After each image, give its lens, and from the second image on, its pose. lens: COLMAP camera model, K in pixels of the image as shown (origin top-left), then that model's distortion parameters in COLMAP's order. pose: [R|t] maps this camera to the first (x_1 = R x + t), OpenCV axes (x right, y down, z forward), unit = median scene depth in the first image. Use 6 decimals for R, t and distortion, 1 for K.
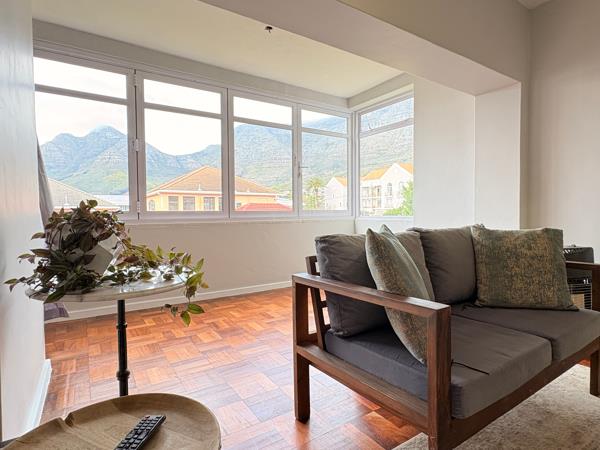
lens RADIAL K [[334.8, 0, 299.6], [0, 334.8, 225.9], [0, 0, 1]] dist [0.006304, 0.000074]
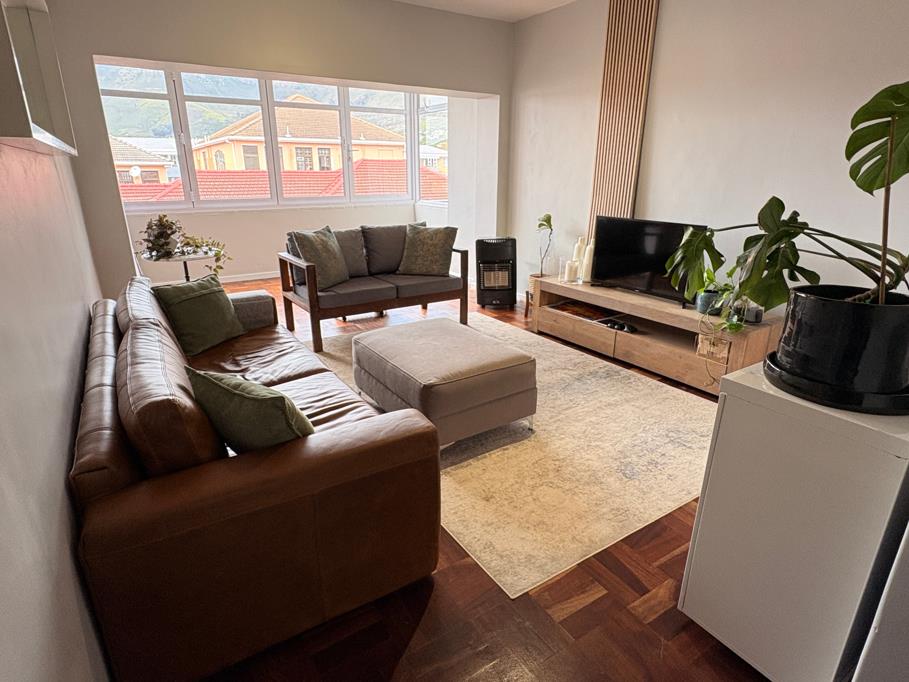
lens RADIAL K [[507.2, 0, 452.5], [0, 507.2, 341.0], [0, 0, 1]] dist [0.006304, 0.000074]
pose [[0.999861, 0.013694, -0.009480, 1.181557], [-0.010421, 0.958397, 0.285249, -0.239297], [0.012992, -0.285110, 0.958407, -2.171975]]
